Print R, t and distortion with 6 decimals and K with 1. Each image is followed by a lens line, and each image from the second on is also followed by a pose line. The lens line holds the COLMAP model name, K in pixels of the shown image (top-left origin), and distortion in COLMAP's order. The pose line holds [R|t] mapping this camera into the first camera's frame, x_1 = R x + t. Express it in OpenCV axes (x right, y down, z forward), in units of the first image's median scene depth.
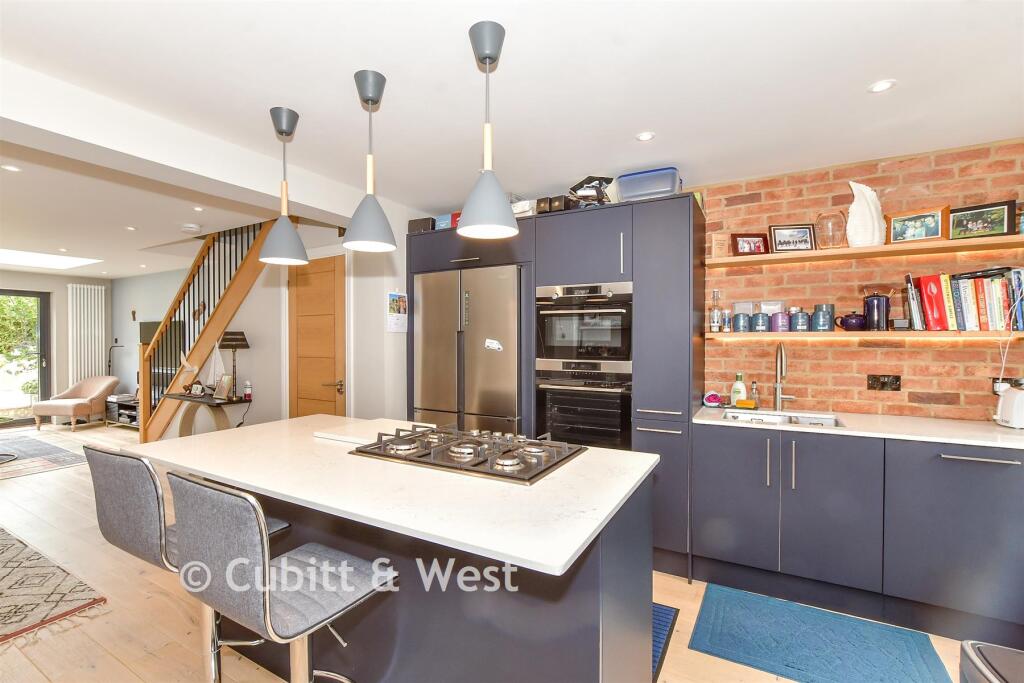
lens RADIAL K [[447.4, 0, 514.4], [0, 447.4, 345.9], [0, 0, 1]] dist [-0.017740, 0.003203]
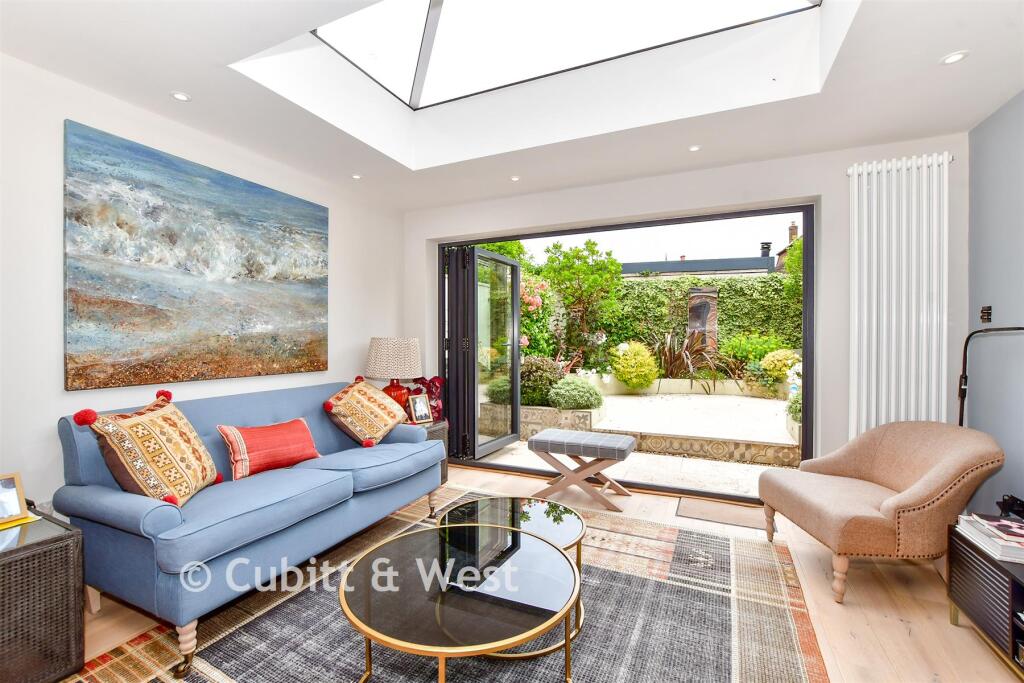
lens RADIAL K [[447.4, 0, 507.7], [0, 447.4, 344.8], [0, 0, 1]] dist [-0.017740, 0.003203]
pose [[0.062169, 0.012097, -0.997992, -0.670740], [-0.010357, 0.999881, 0.011475, 0.010702], [0.998012, 0.009623, 0.062287, 0.706662]]
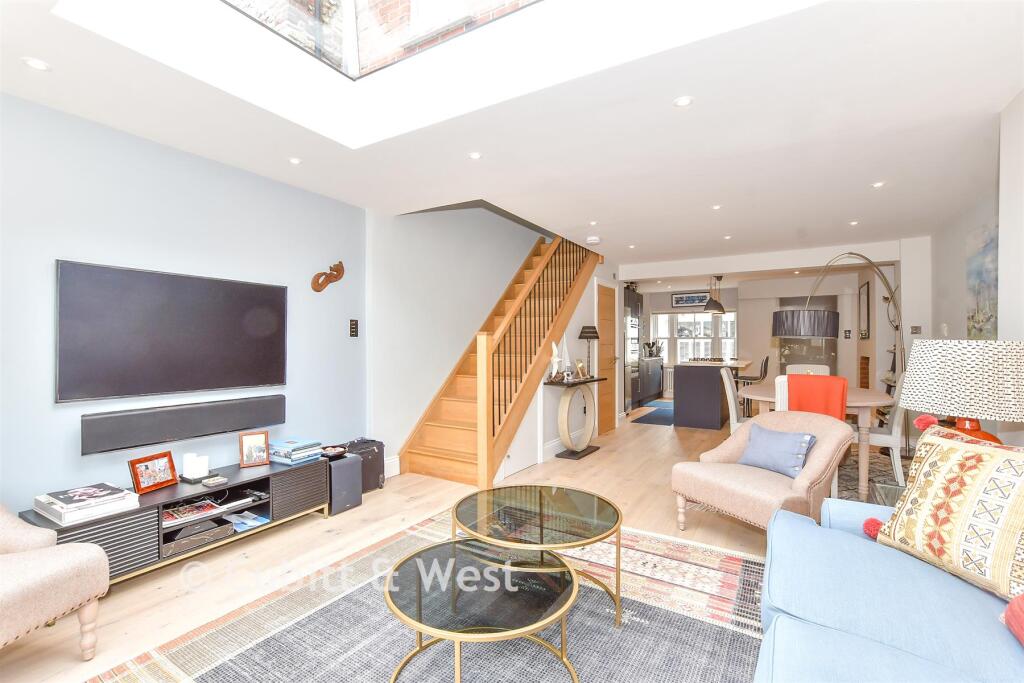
lens RADIAL K [[447.4, 0, 479.6], [0, 447.4, 342.9], [0, 0, 1]] dist [-0.017740, 0.003203]
pose [[0.105137, 0.002643, 0.994454, -1.177480], [0.014251, 0.999890, -0.004164, 0.010716], [-0.994356, 0.014610, 0.105088, 0.702529]]
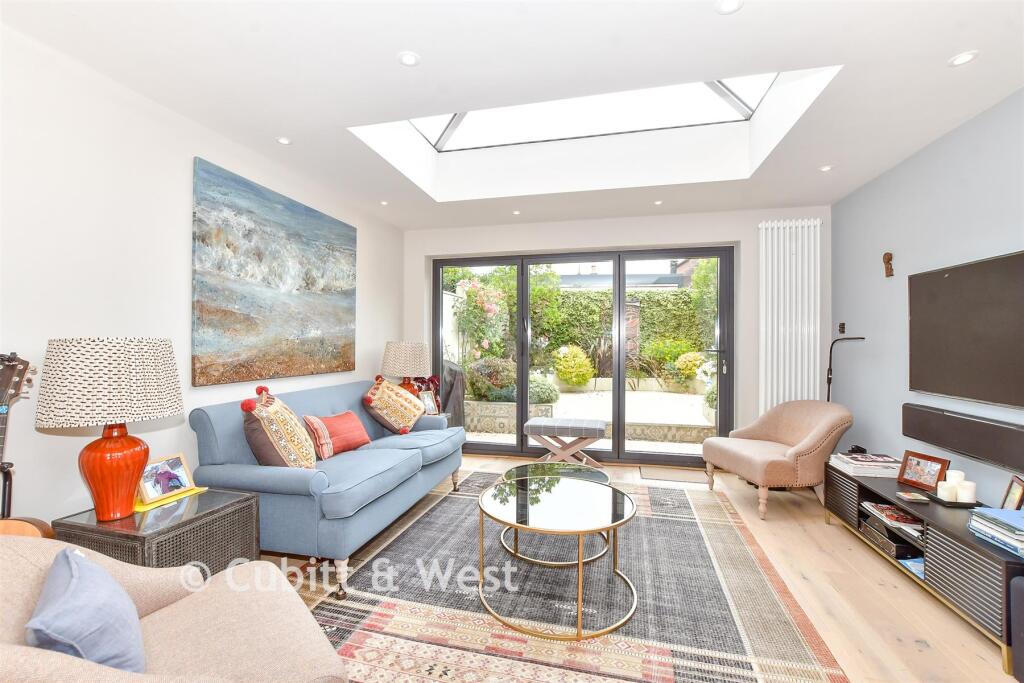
lens RADIAL K [[447.4, 0, 508.1], [0, 447.4, 344.9], [0, 0, 1]] dist [-0.017740, 0.003203]
pose [[0.257096, 0.005634, -0.966369, -0.584308], [-0.013514, 0.999906, 0.002234, 0.010981], [0.966291, 0.012486, 0.257148, 0.583346]]
